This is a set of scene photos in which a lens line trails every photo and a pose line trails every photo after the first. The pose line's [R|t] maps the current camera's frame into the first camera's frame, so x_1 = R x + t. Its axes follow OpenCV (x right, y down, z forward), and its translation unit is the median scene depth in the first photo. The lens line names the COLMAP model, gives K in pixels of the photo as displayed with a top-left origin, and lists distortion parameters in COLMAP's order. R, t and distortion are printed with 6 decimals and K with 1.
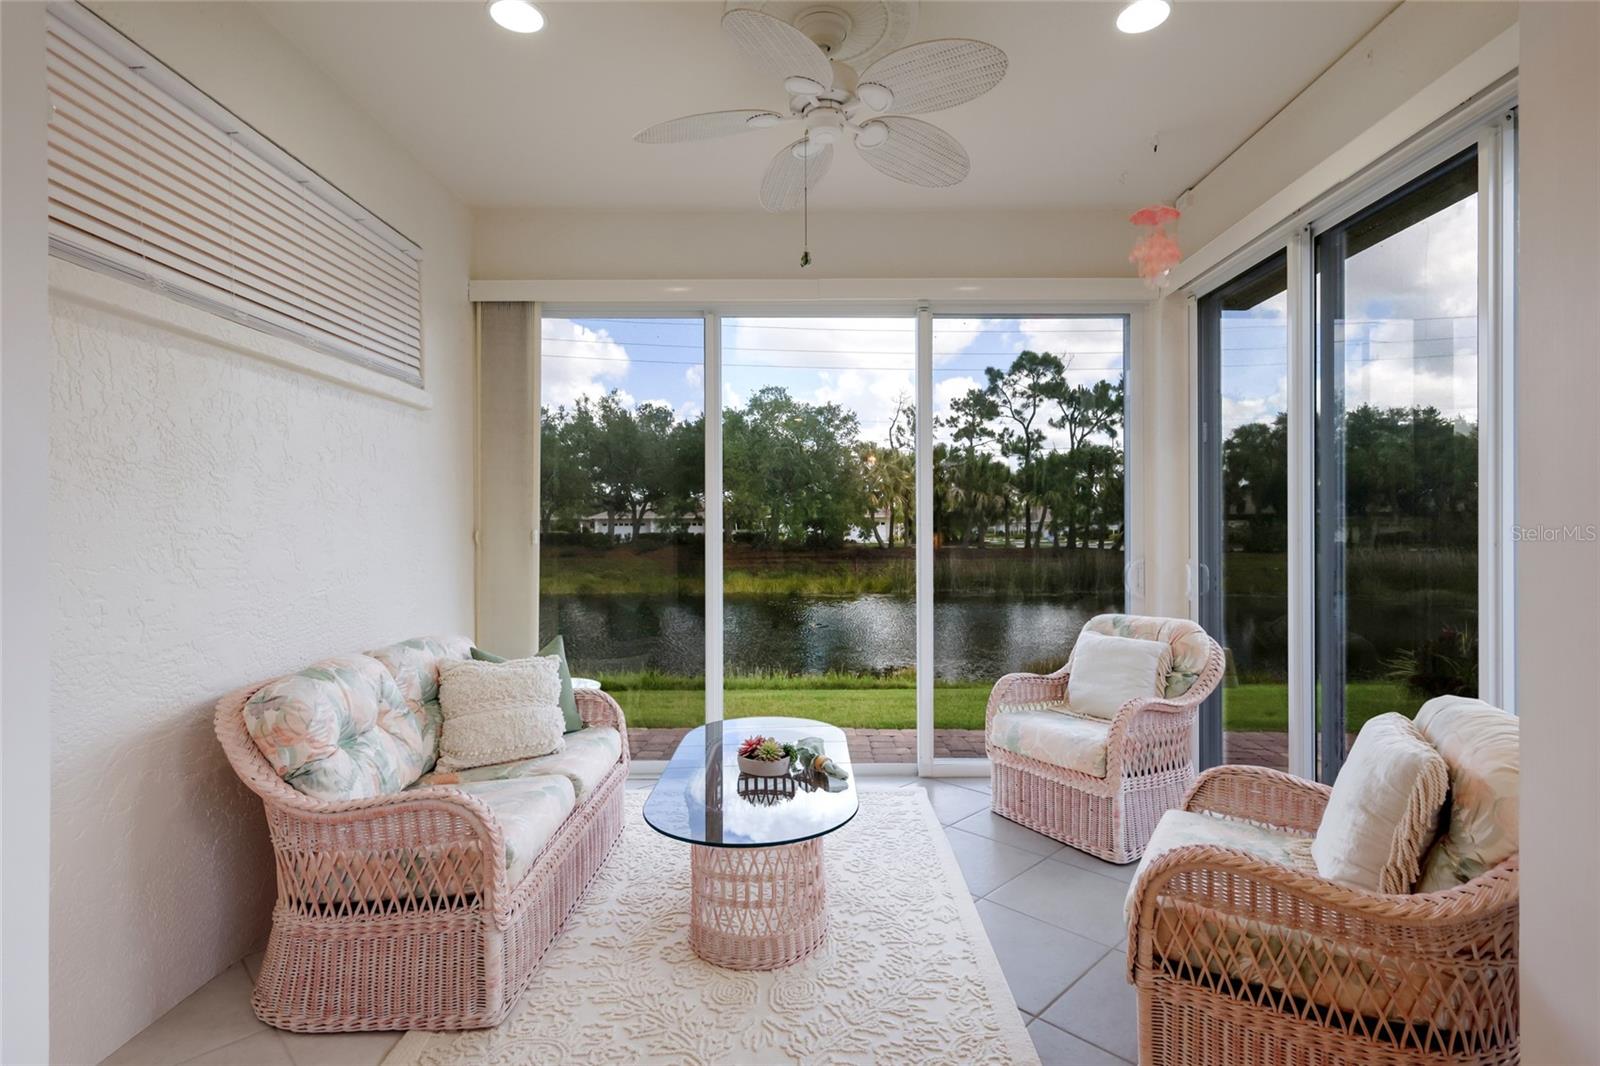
lens RADIAL K [[777.0, 0, 810.5], [0, 777.0, 530.2], [0, 0, 1]] dist [0.003401, 0.002237]
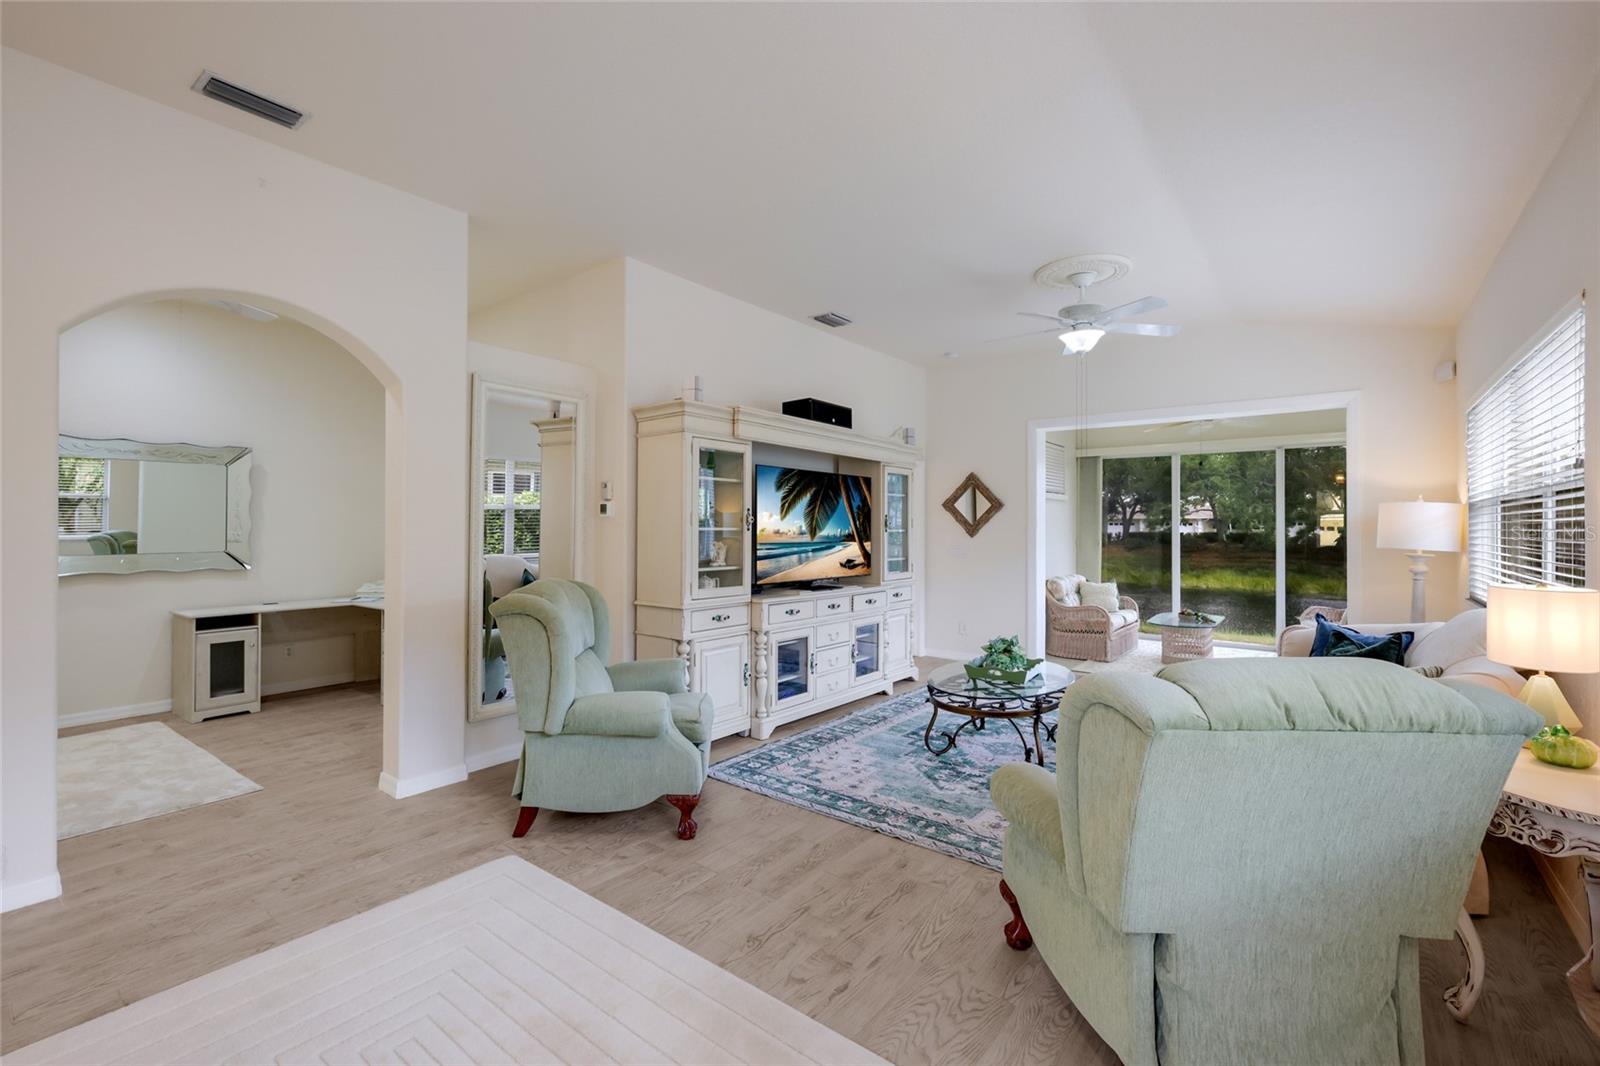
lens RADIAL K [[697.2, 0, 807.5], [0, 697.2, 518.1], [0, 0, 1]] dist [0.004173, 0.000607]
pose [[0.798883, 0.000735, -0.601486, 0.026894], [-0.008103, 0.999922, -0.009540, -0.004271], [0.601432, 0.012495, 0.798826, -0.145789]]
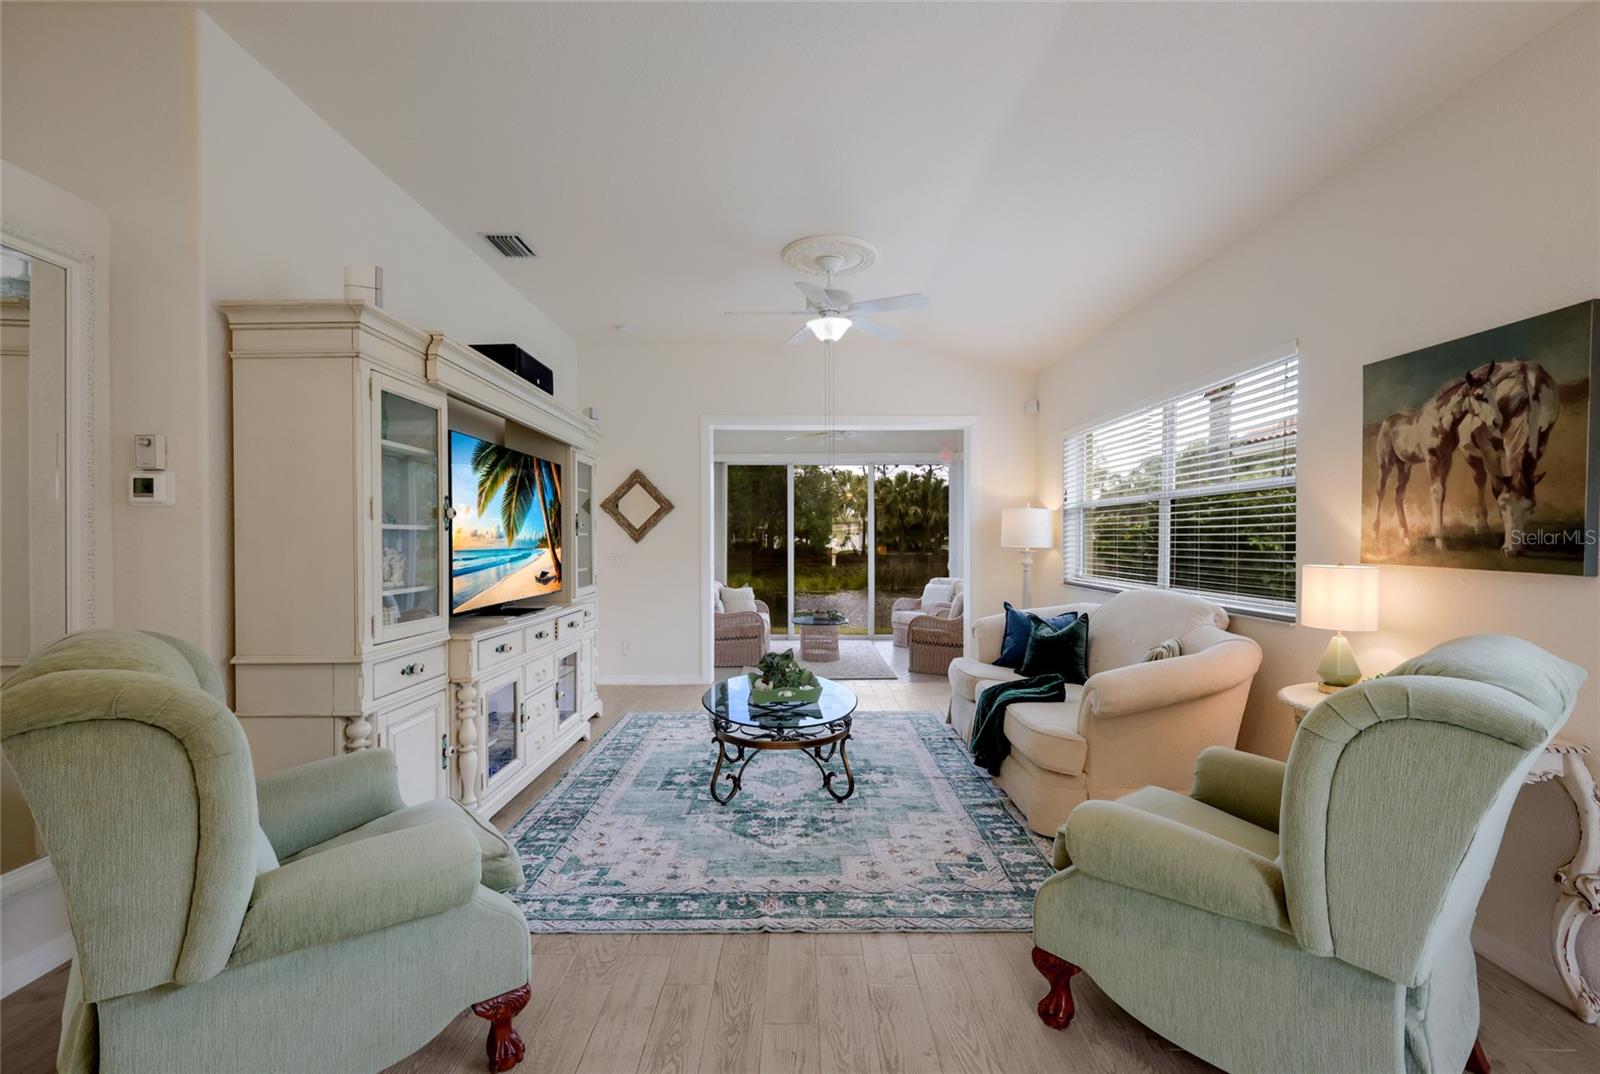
lens RADIAL K [[698.7, 0, 806.8], [0, 698.7, 544.3], [0, 0, 1]] dist [0.008389, -0.000108]
pose [[0.999778, 0.002327, 0.020944, -0.011961], [-0.002495, 0.999965, 0.007993, -0.002468], [-0.020924, -0.008043, 0.999749, -0.135823]]
